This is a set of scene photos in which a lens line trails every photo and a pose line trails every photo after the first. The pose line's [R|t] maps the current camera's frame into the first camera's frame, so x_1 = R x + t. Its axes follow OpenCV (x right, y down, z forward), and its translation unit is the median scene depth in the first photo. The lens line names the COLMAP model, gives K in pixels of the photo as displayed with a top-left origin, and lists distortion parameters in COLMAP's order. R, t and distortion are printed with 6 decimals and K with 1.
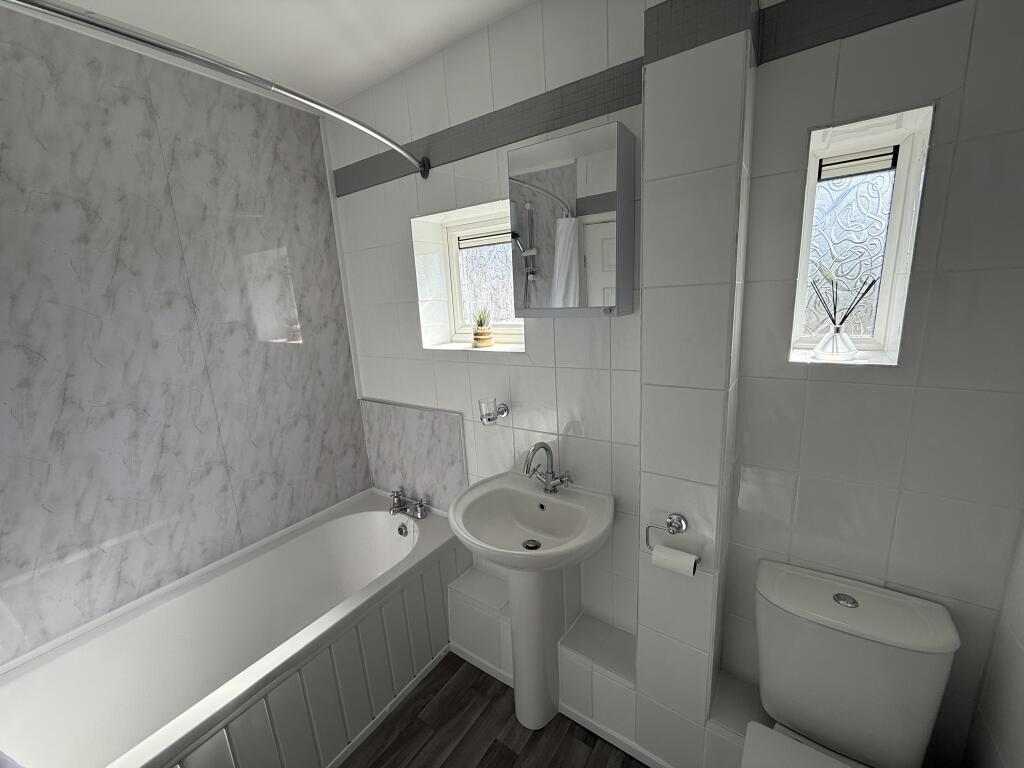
lens RADIAL K [[409.4, 0, 510.5], [0, 409.4, 384.4], [0, 0, 1]] dist [0.000279, 0.000055]
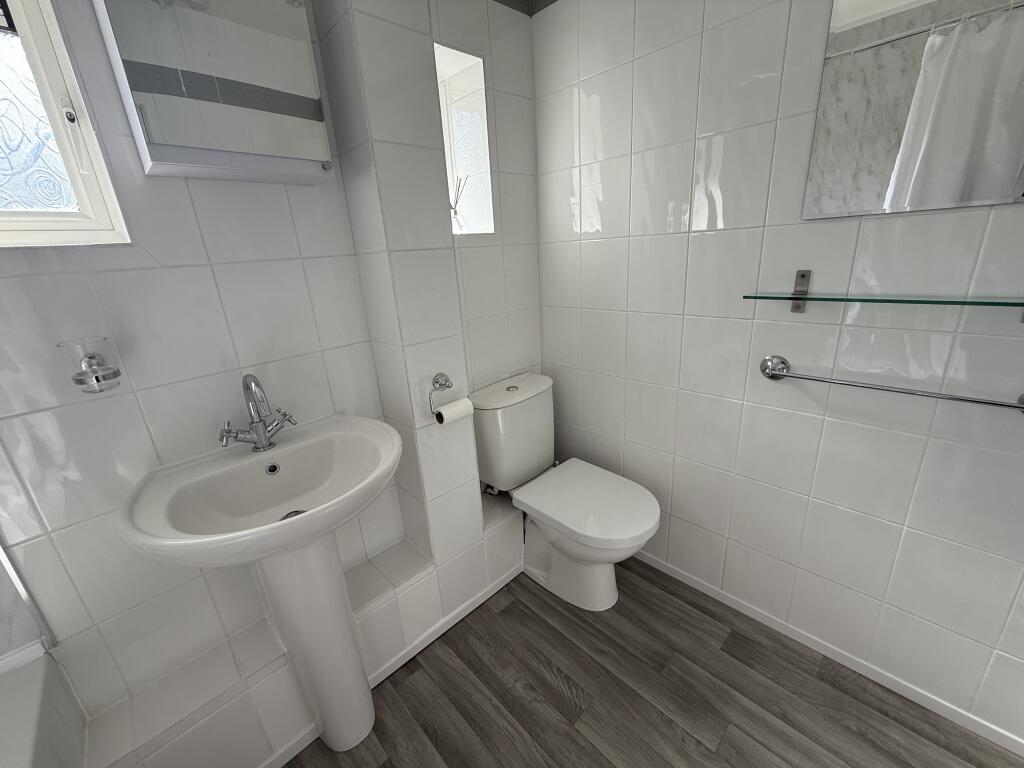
lens RADIAL K [[409.4, 0, 509.9], [0, 409.4, 382.9], [0, 0, 1]] dist [0.000279, 0.000055]
pose [[0.193592, -0.265687, 0.944422, -0.475491], [0.255482, 0.943073, 0.212938, 0.121588], [-0.947233, 0.200060, 0.250449, 0.436006]]
